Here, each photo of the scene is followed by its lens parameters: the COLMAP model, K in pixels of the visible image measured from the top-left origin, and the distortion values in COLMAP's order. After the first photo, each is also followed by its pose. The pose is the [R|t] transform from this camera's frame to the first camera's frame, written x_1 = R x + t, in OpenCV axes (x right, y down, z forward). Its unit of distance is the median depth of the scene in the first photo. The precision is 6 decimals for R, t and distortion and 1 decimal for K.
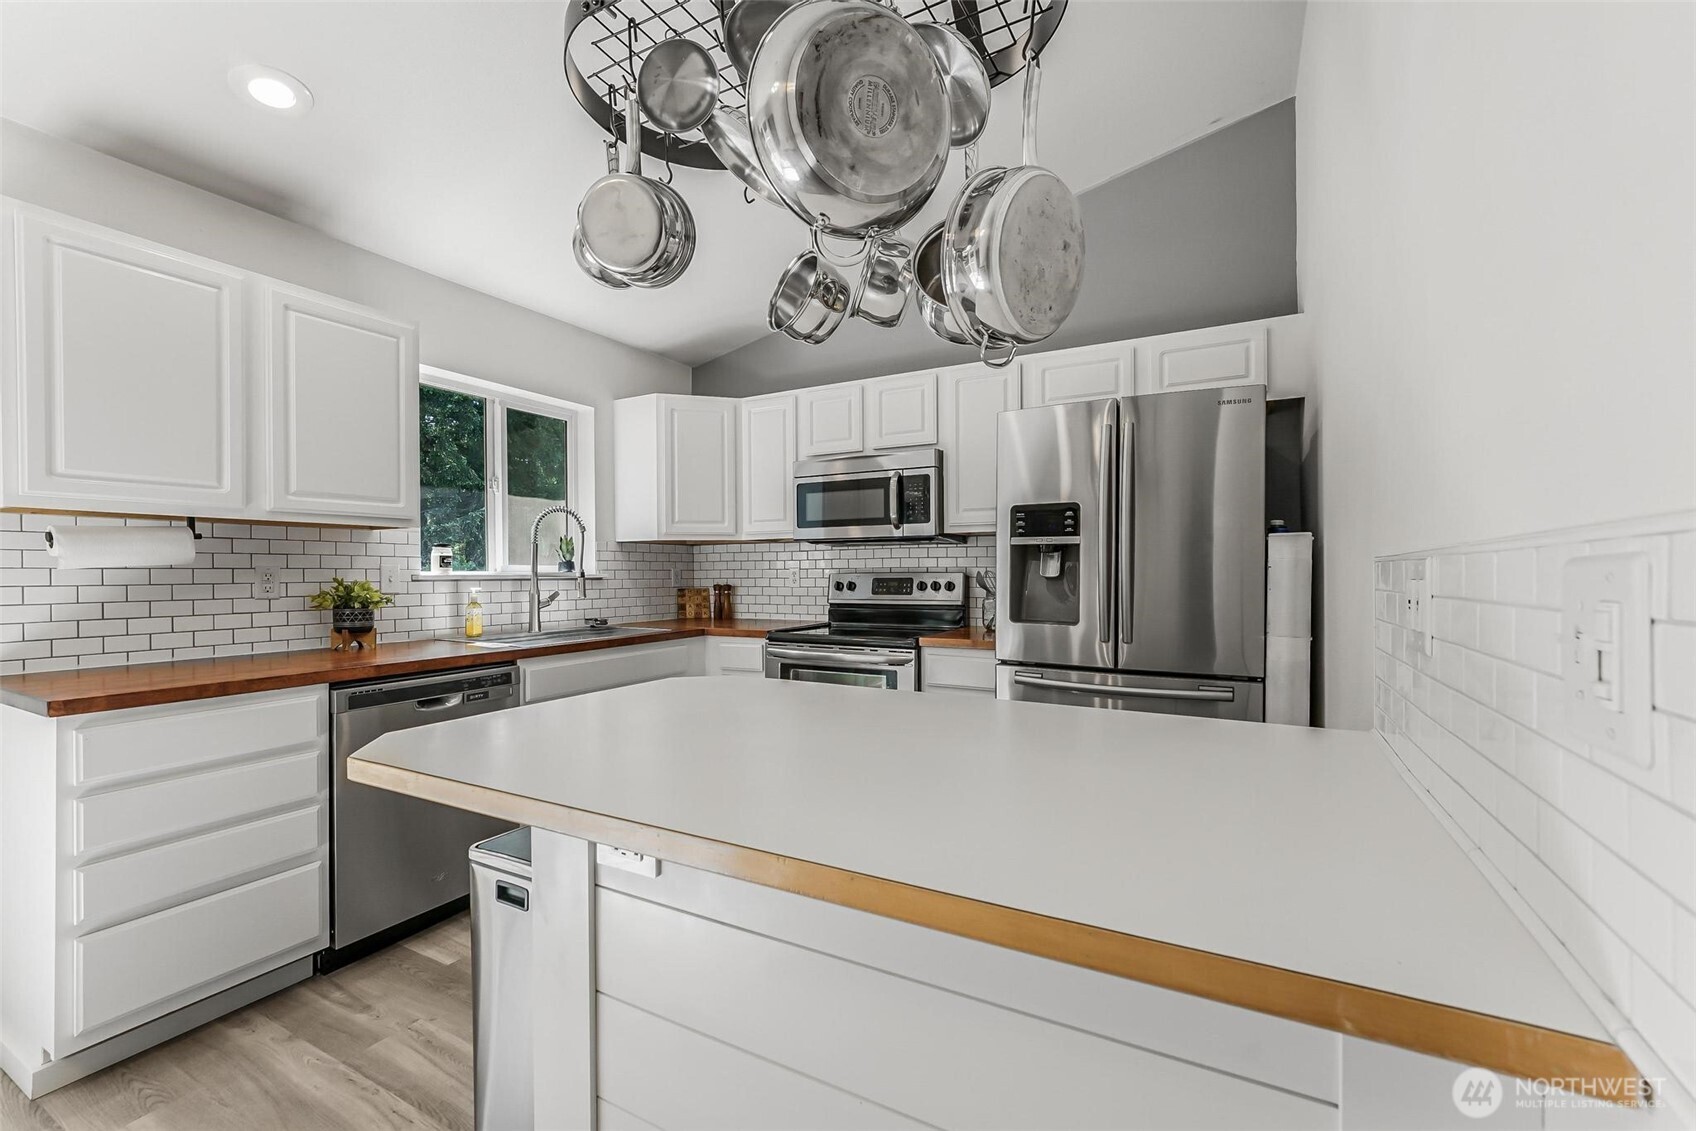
lens RADIAL K [[704.0, 0, 850.9], [0, 704.0, 570.6], [0, 0, 1]] dist [0.004750, 0.000305]
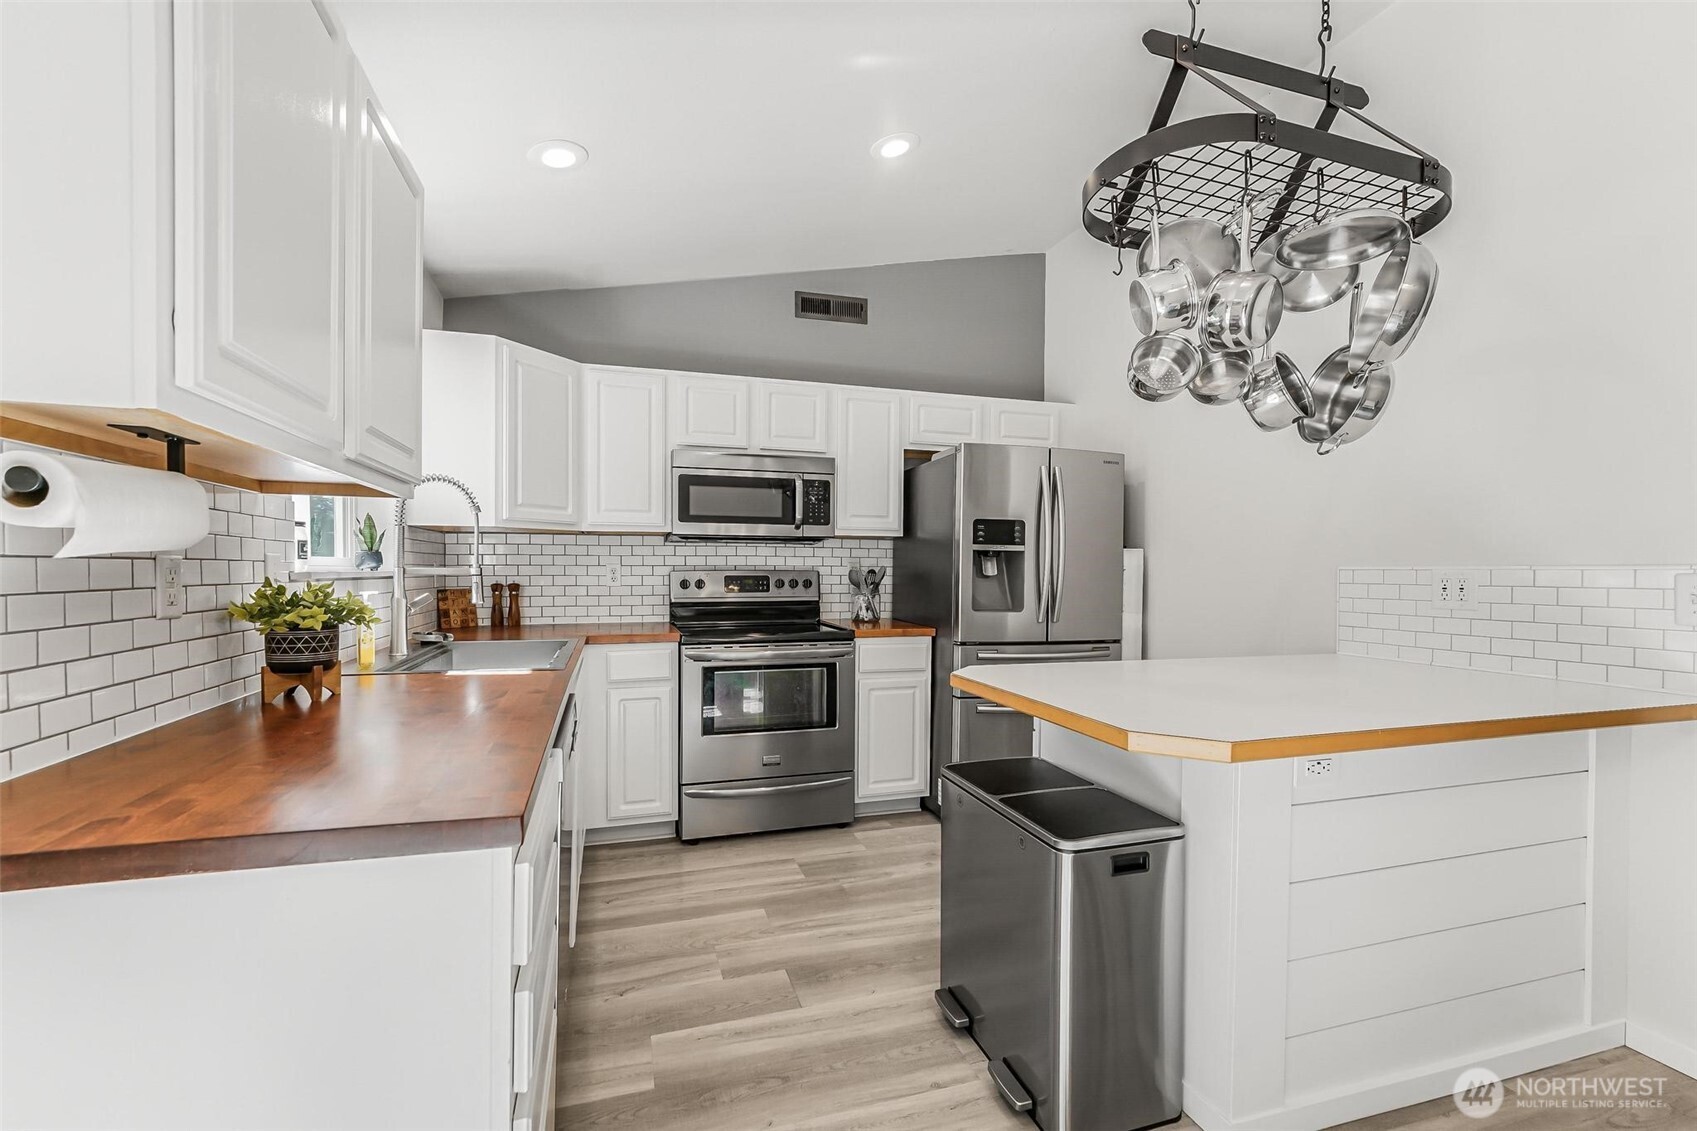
lens RADIAL K [[704.4, 0, 833.6], [0, 704.4, 567.4], [0, 0, 1]] dist [0.004750, 0.000305]
pose [[0.698703, 0.008237, 0.715365, -0.612916], [-0.009306, 0.999954, -0.002426, -0.000371], [-0.715352, -0.004962, 0.698747, 0.216175]]
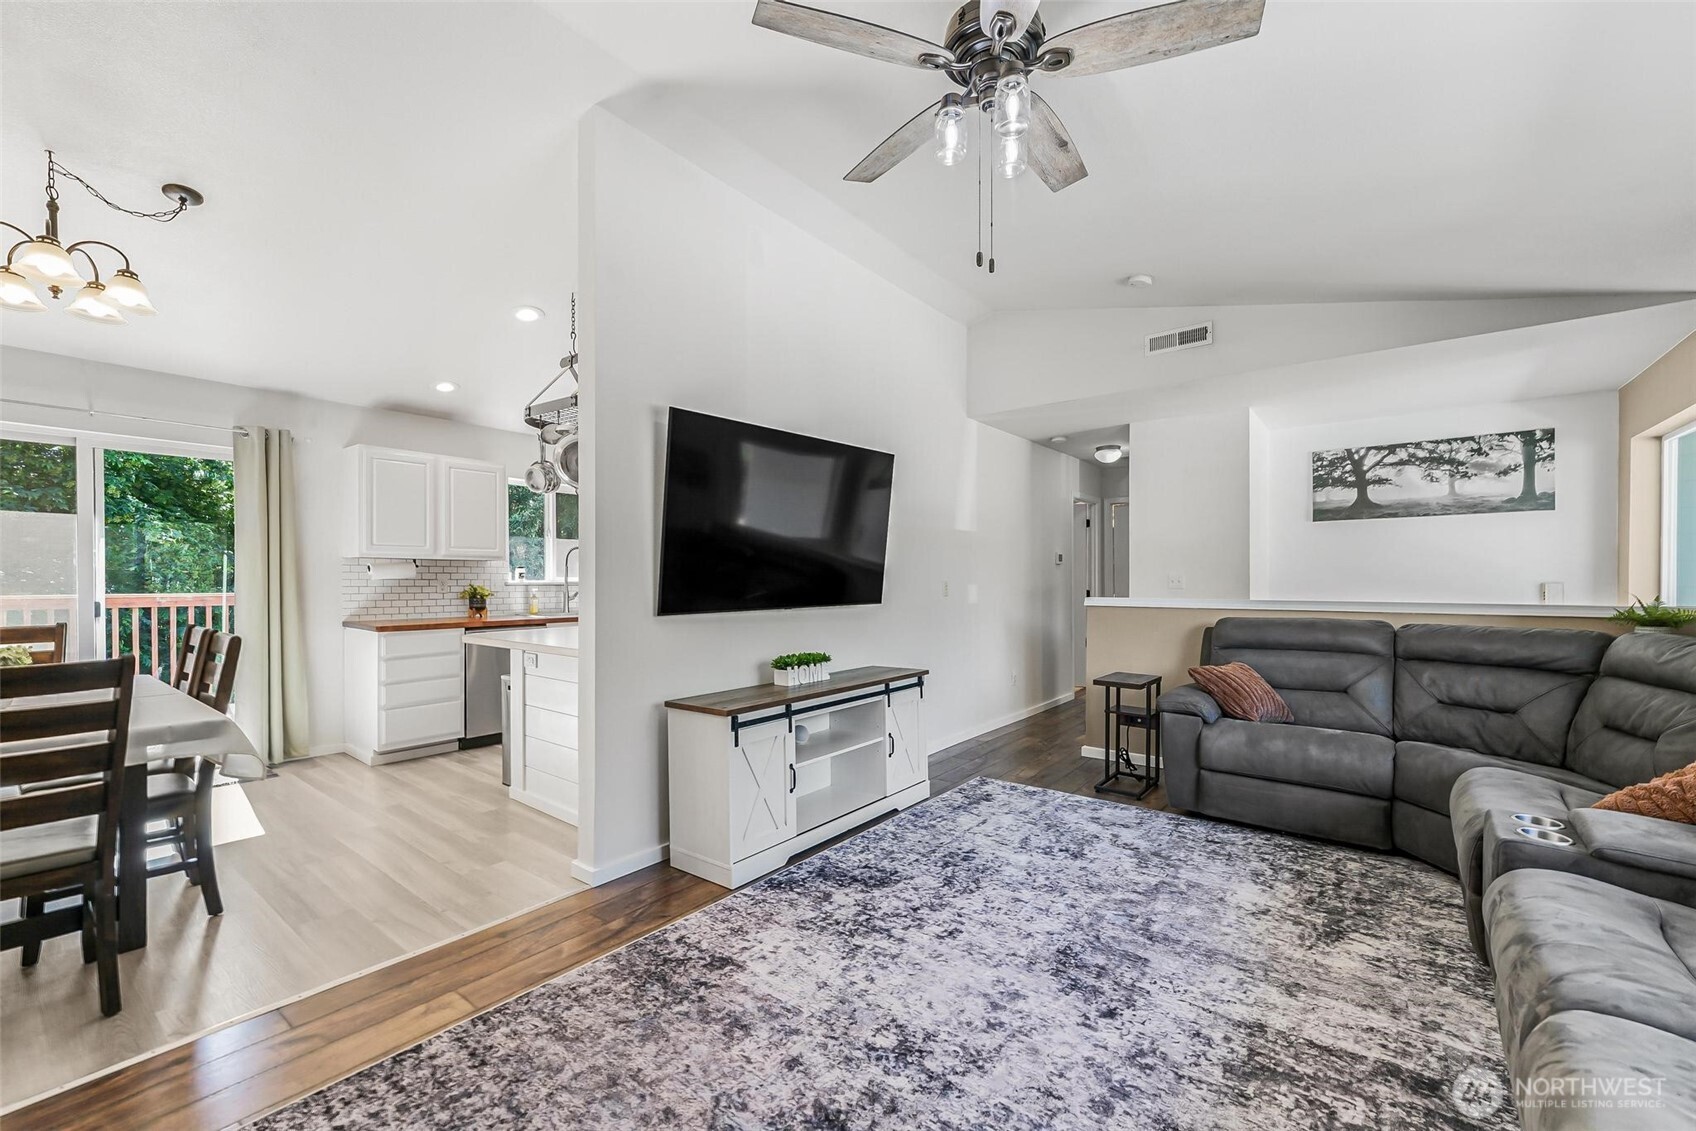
lens RADIAL K [[704.0, 0, 839.9], [0, 704.0, 576.2], [0, 0, 1]] dist [0.004750, 0.000305]
pose [[0.984042, 0.005055, -0.177865, 0.624334], [-0.004897, 0.999987, 0.001328, -0.017616], [0.177869, -0.000435, 0.984054, -0.750739]]
